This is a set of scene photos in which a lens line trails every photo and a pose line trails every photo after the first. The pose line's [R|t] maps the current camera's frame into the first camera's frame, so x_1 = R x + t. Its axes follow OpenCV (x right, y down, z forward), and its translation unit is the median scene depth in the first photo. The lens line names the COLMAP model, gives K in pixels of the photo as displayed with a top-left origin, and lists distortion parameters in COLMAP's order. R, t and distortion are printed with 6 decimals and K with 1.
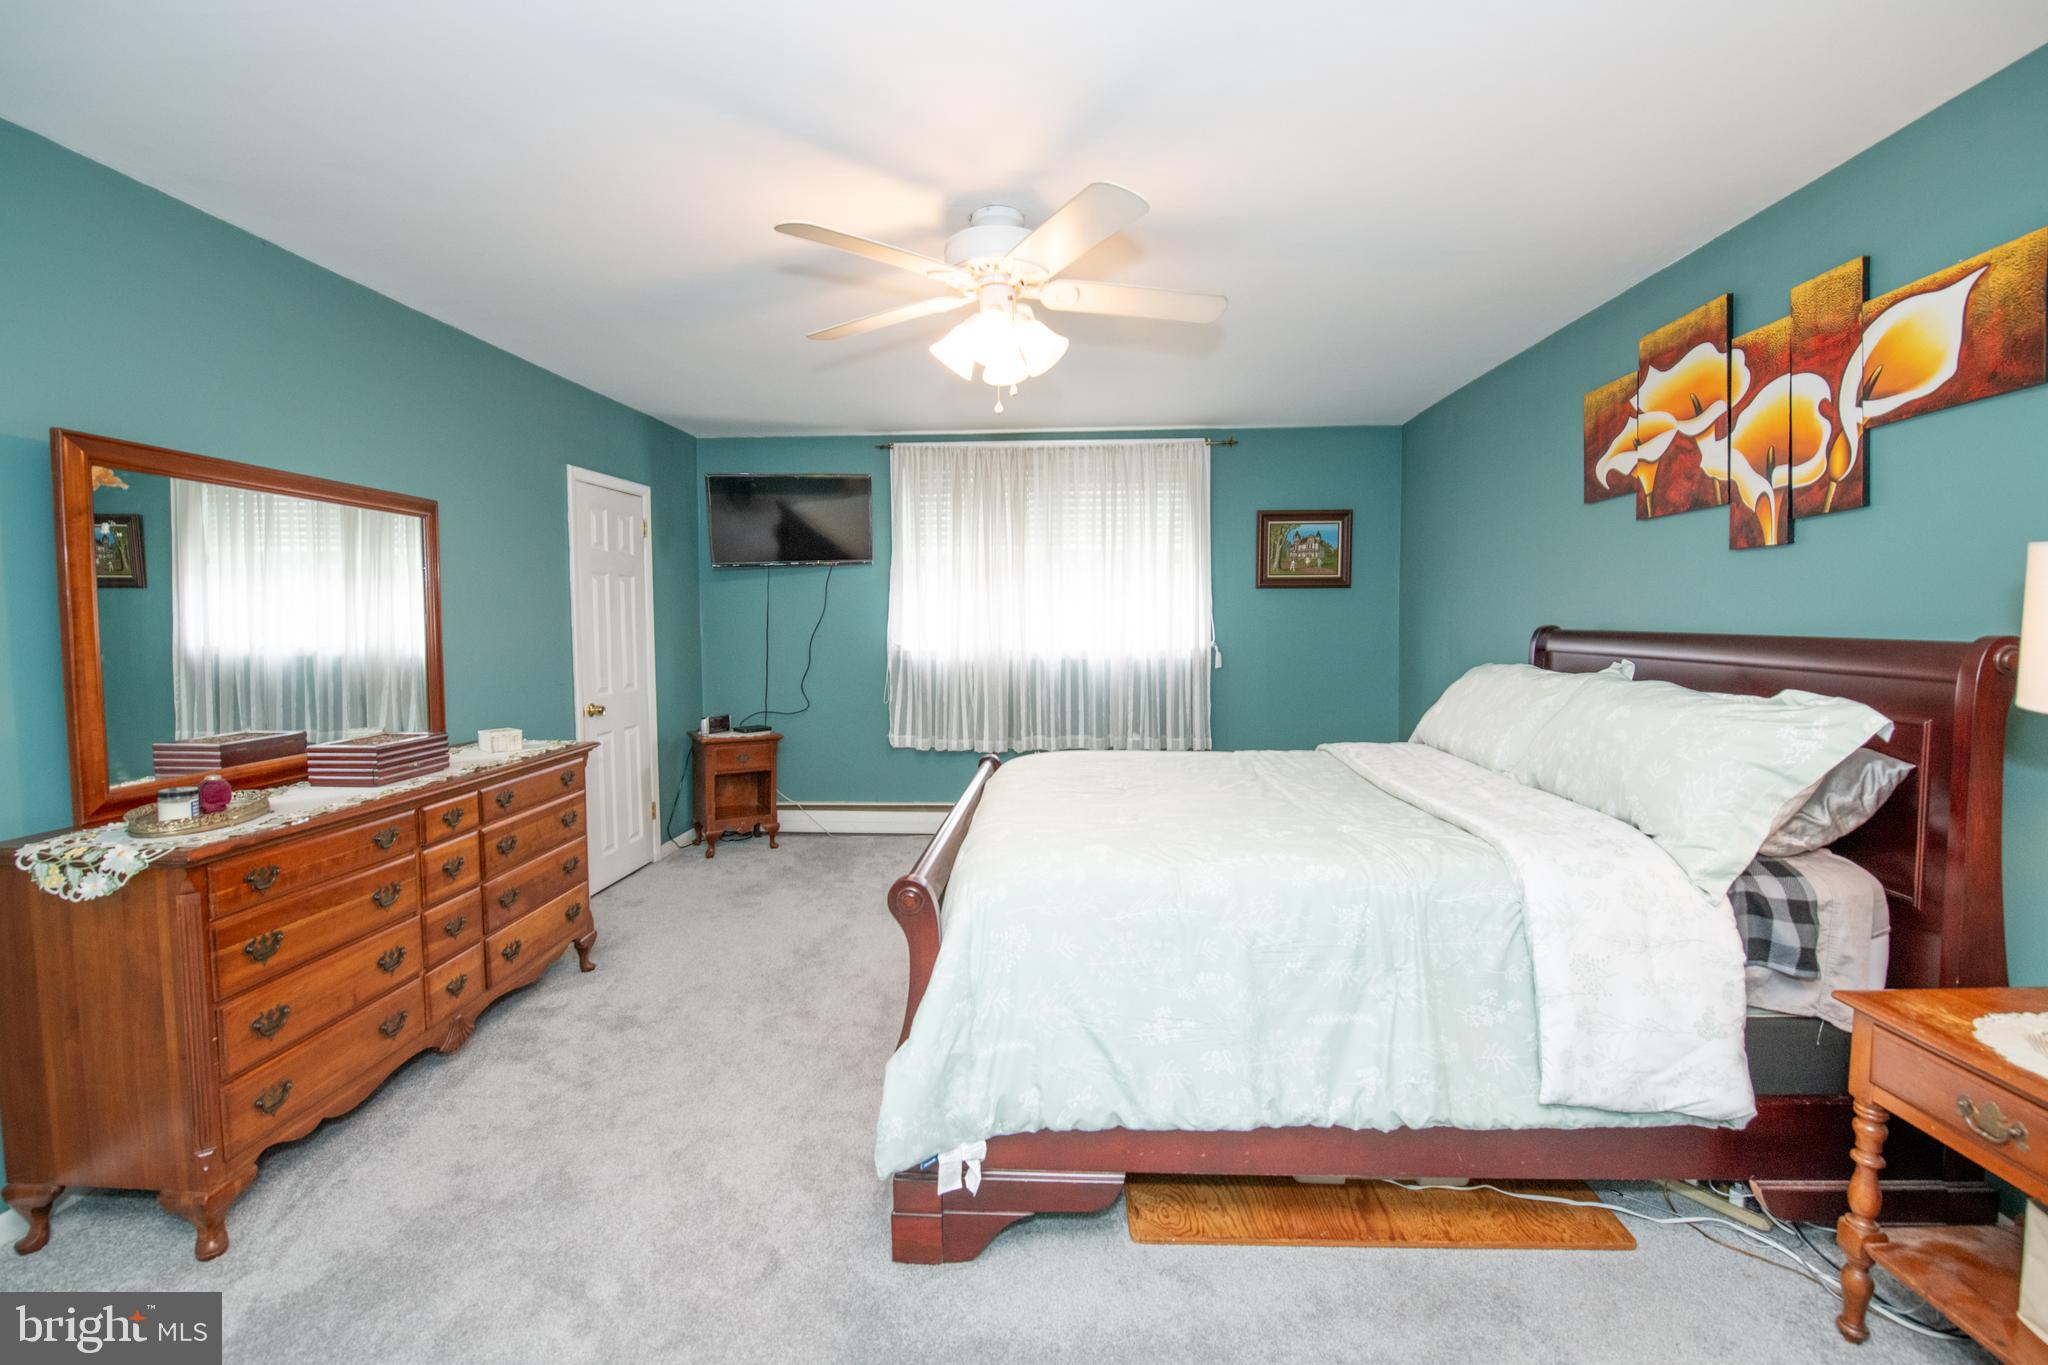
lens RADIAL K [[868.6, 0, 1021.4], [0, 868.6, 670.7], [0, 0, 1]] dist [-0.001226, -0.004146]
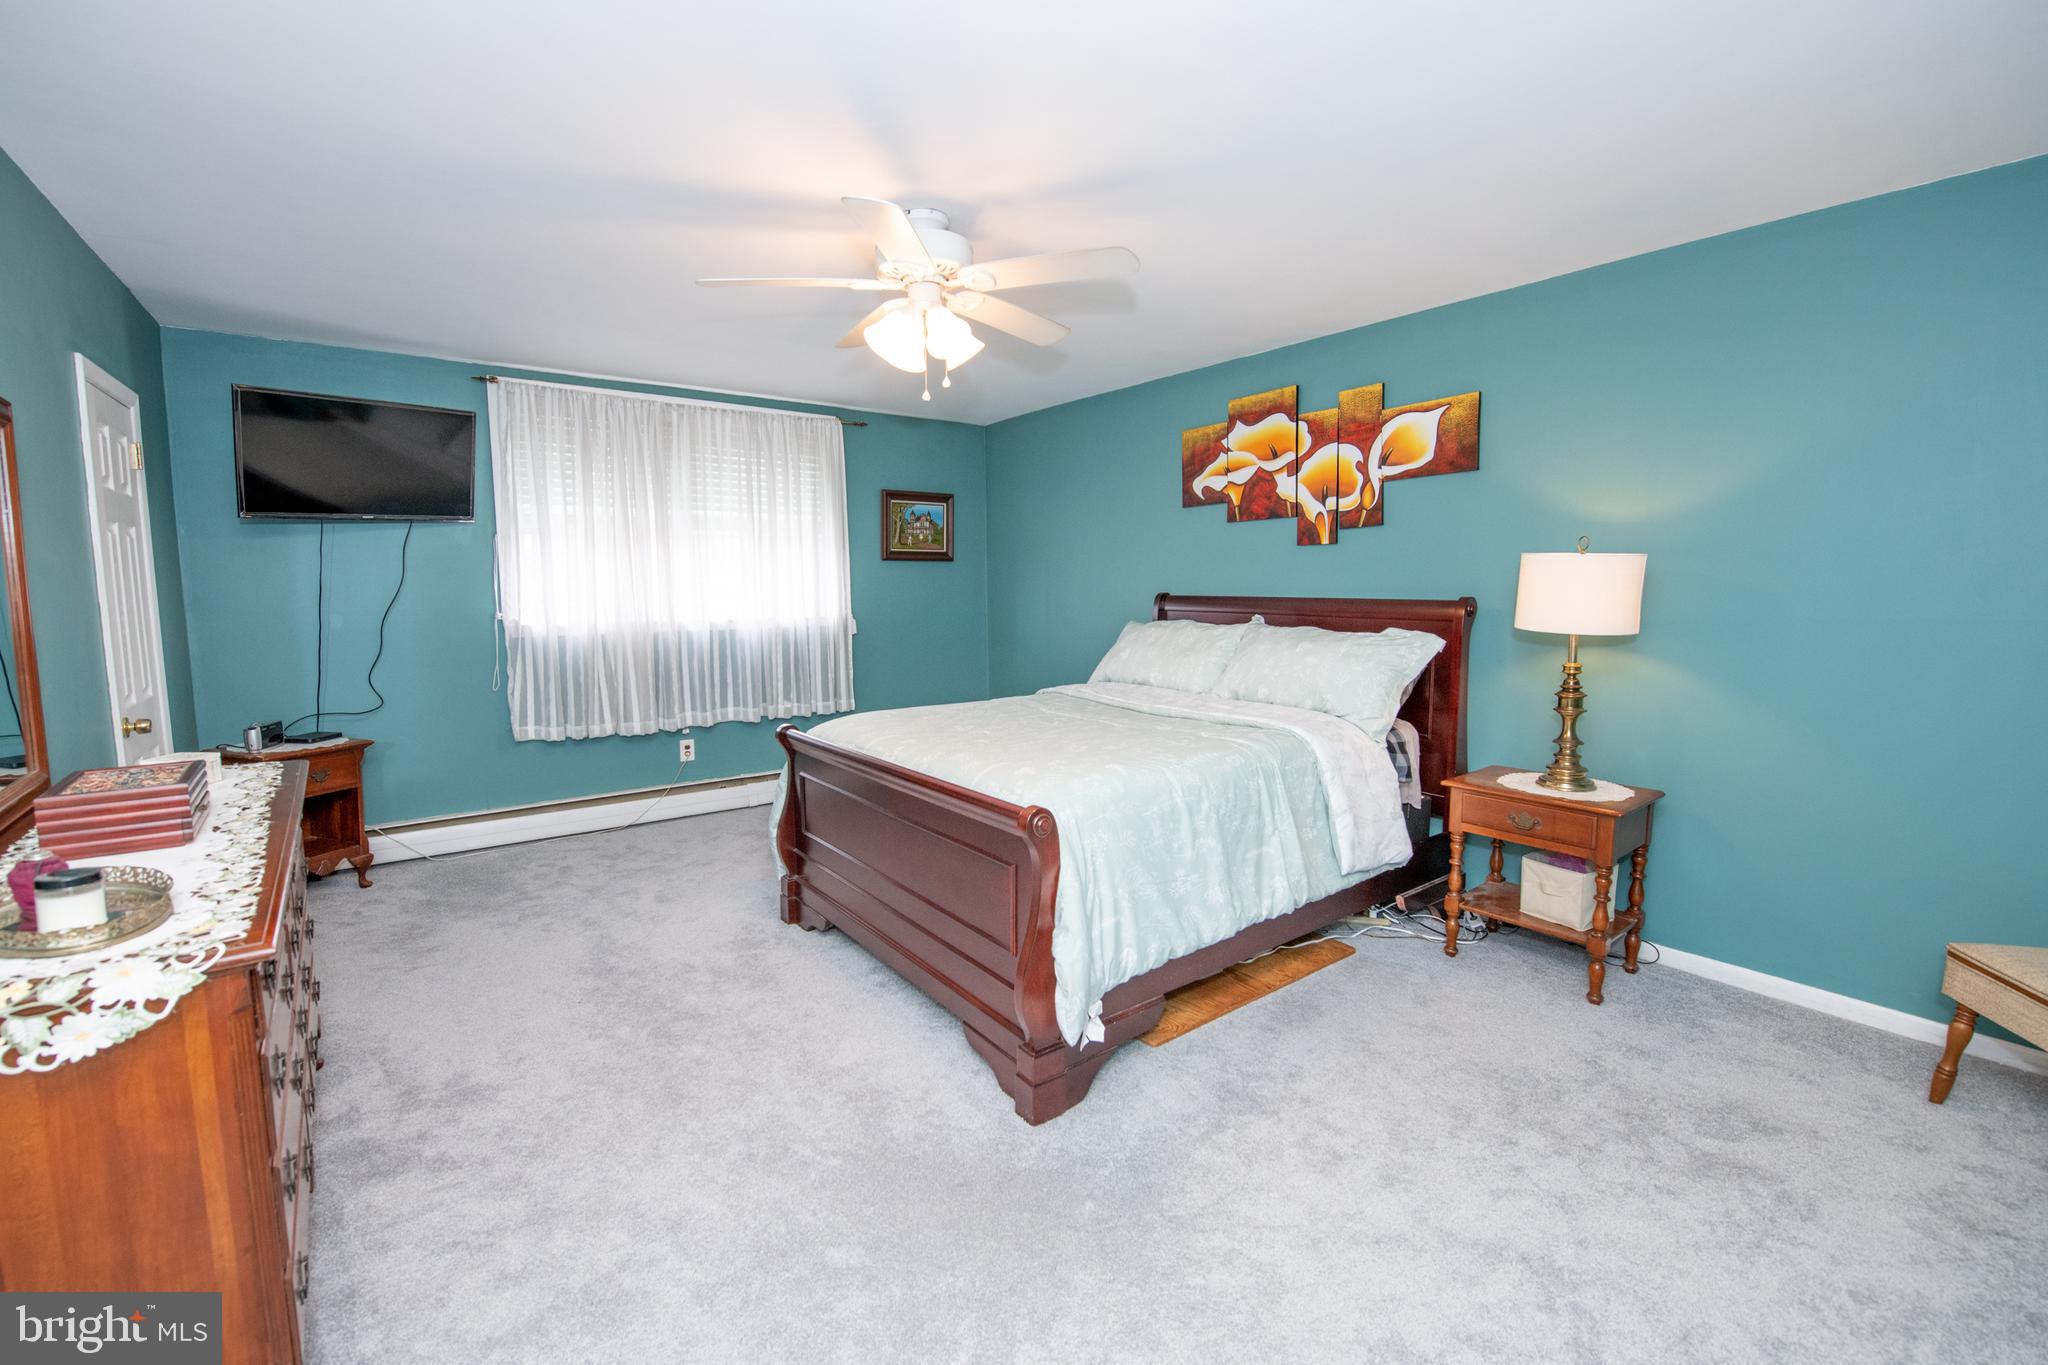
lens RADIAL K [[859.4, 0, 1050.2], [0, 859.4, 678.1], [0, 0, 1]] dist [-0.002582, -0.000237]
pose [[0.763775, -0.067019, 0.641994, -0.577977], [0.038347, 0.997550, 0.058514, -0.003390], [-0.644342, -0.020073, 0.764474, 0.061032]]
